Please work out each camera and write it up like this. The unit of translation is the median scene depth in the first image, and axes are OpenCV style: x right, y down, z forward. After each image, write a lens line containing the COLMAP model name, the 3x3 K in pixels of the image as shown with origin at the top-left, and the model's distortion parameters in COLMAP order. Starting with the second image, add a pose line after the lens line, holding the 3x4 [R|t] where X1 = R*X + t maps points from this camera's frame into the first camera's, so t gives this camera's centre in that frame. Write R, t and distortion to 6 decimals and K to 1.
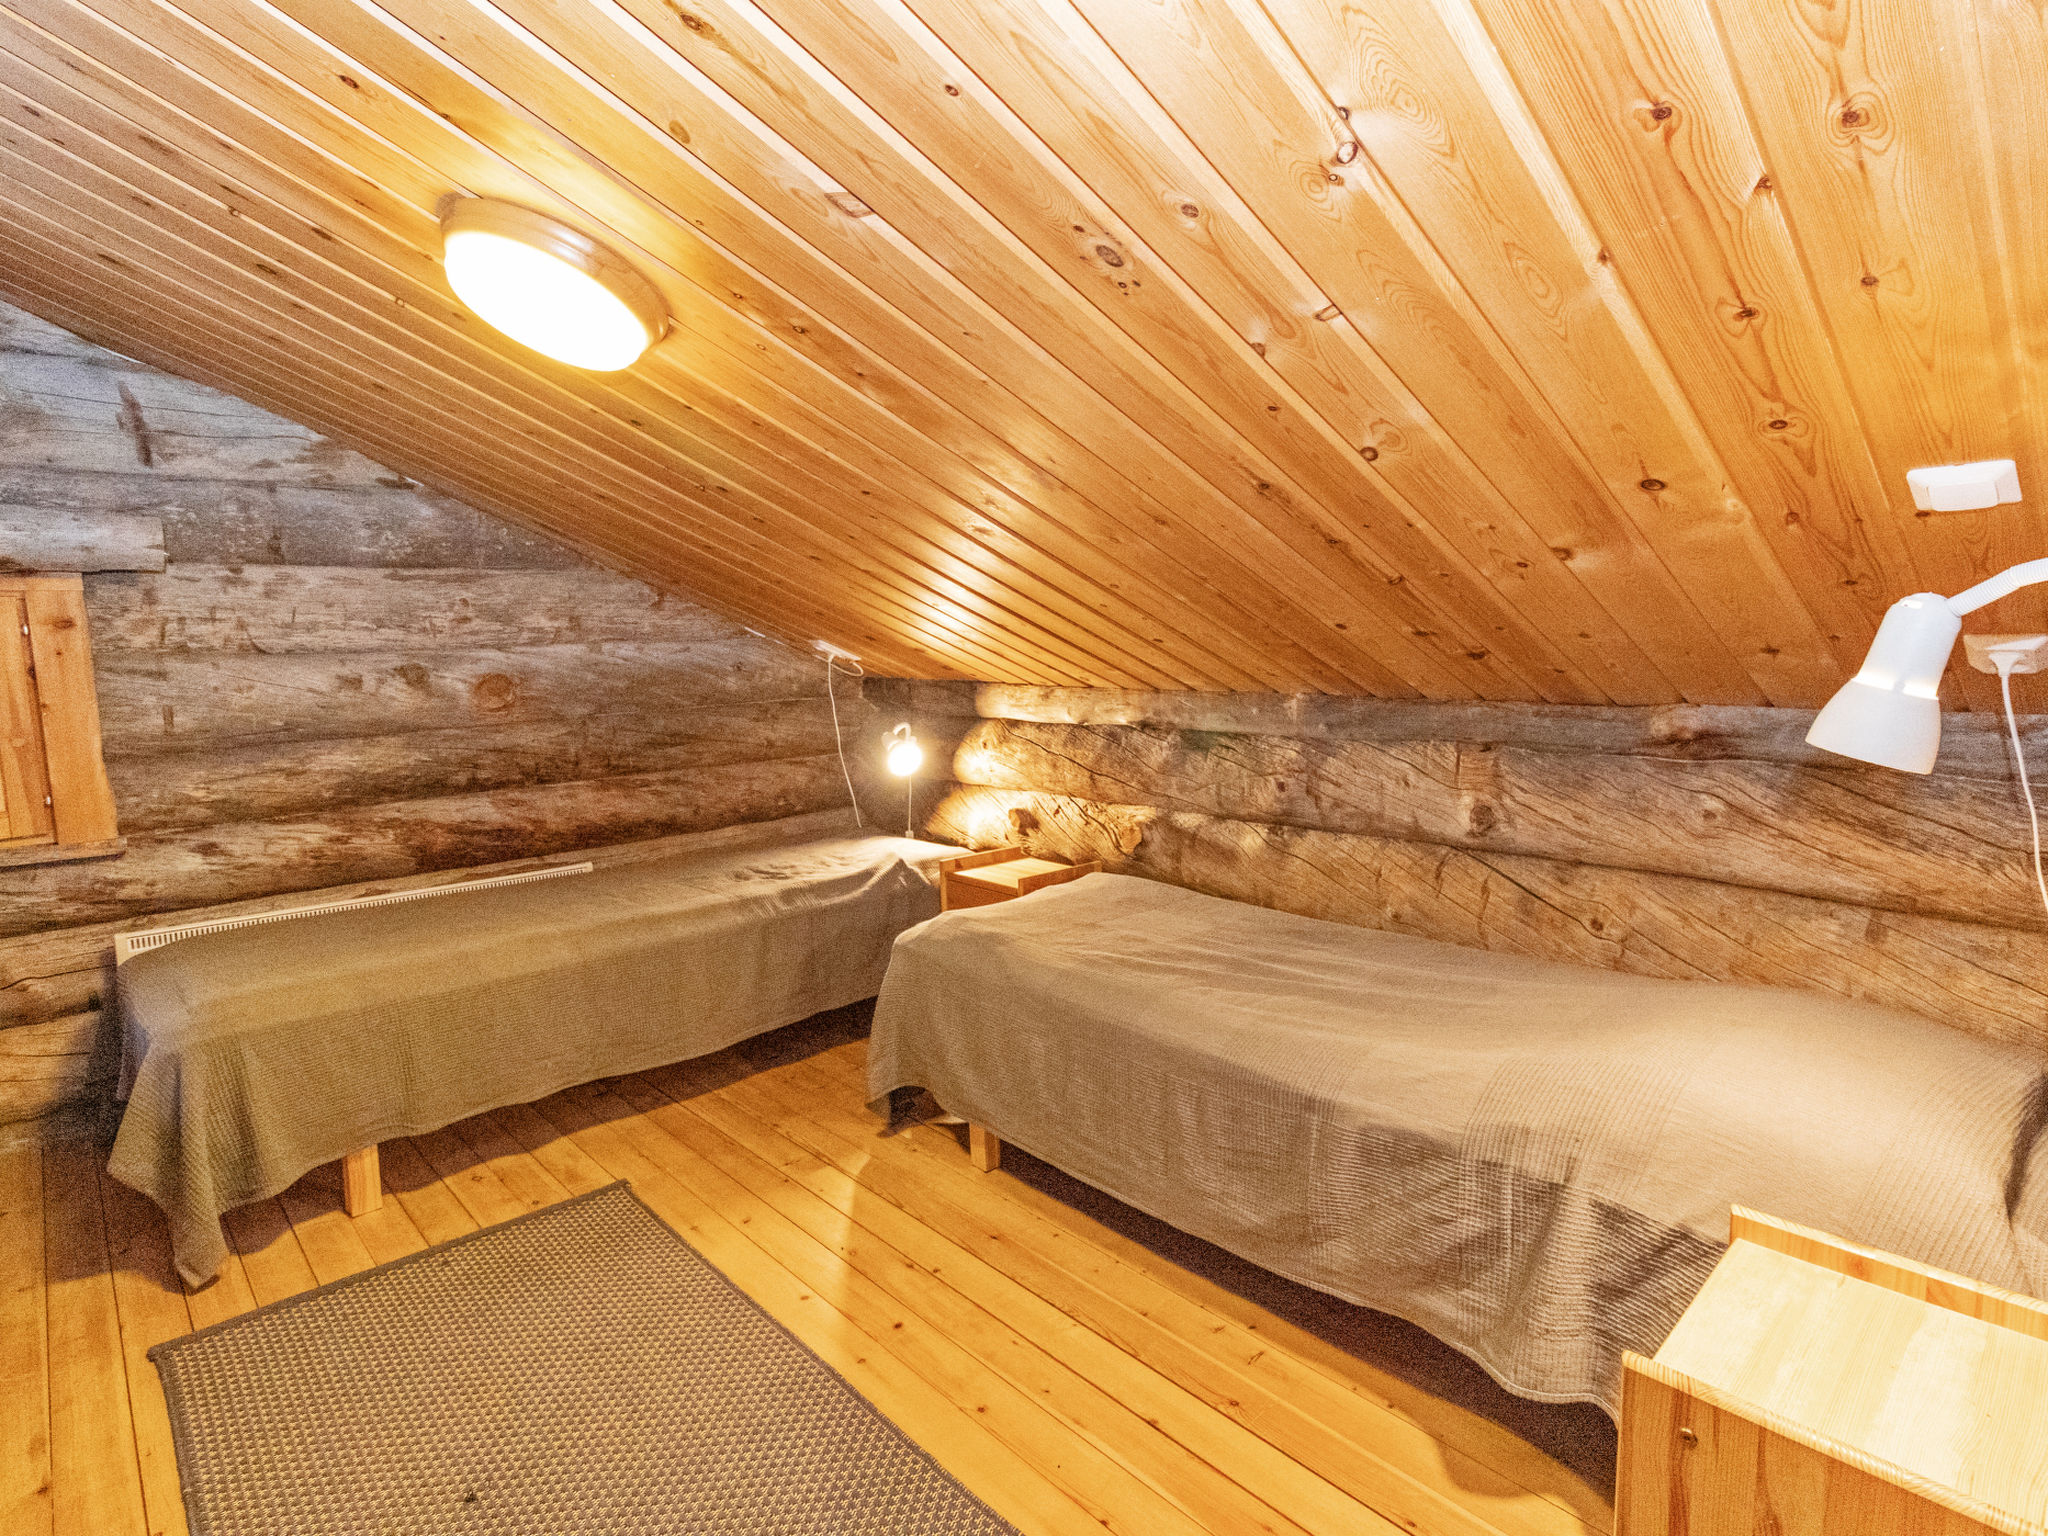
lens RADIAL K [[1051.5, 0, 1027.2], [0, 1051.5, 773.8], [0, 0, 1]] dist [-0.003904, -0.000058]
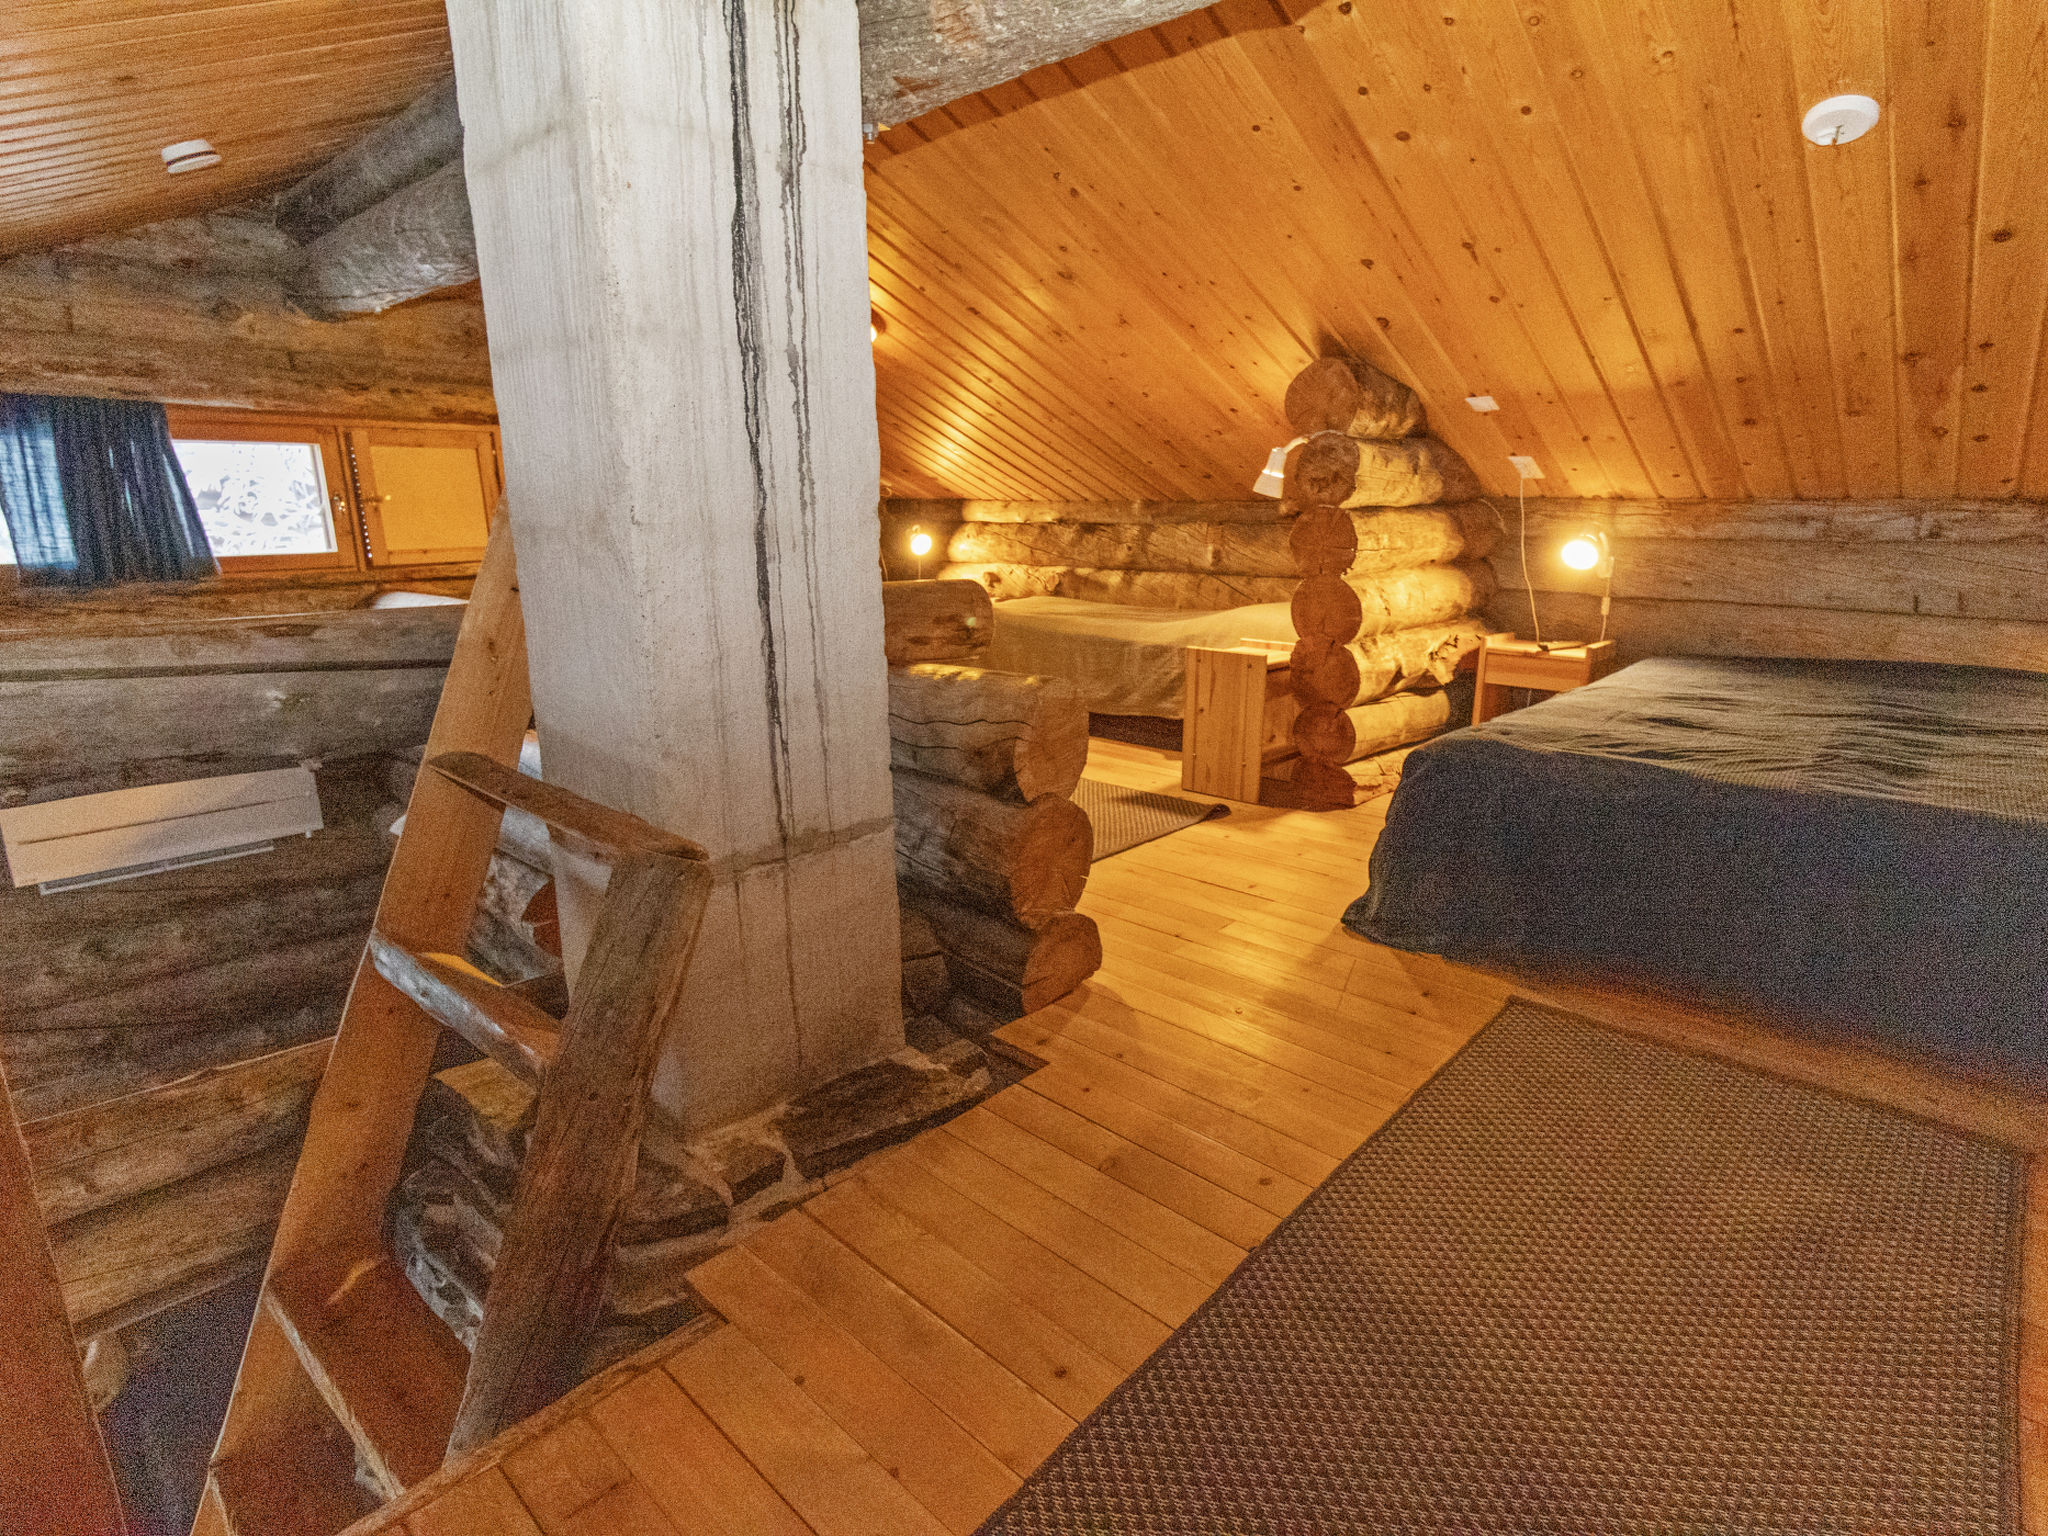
lens RADIAL K [[1051.5, 0, 1025.6], [0, 1051.5, 764.9], [0, 0, 1]] dist [-0.003904, -0.000058]
pose [[0.996068, -0.003802, 0.088508, -0.122864], [-0.006430, 0.993341, 0.115033, 0.178314], [-0.088356, -0.115150, 0.989411, -0.930649]]
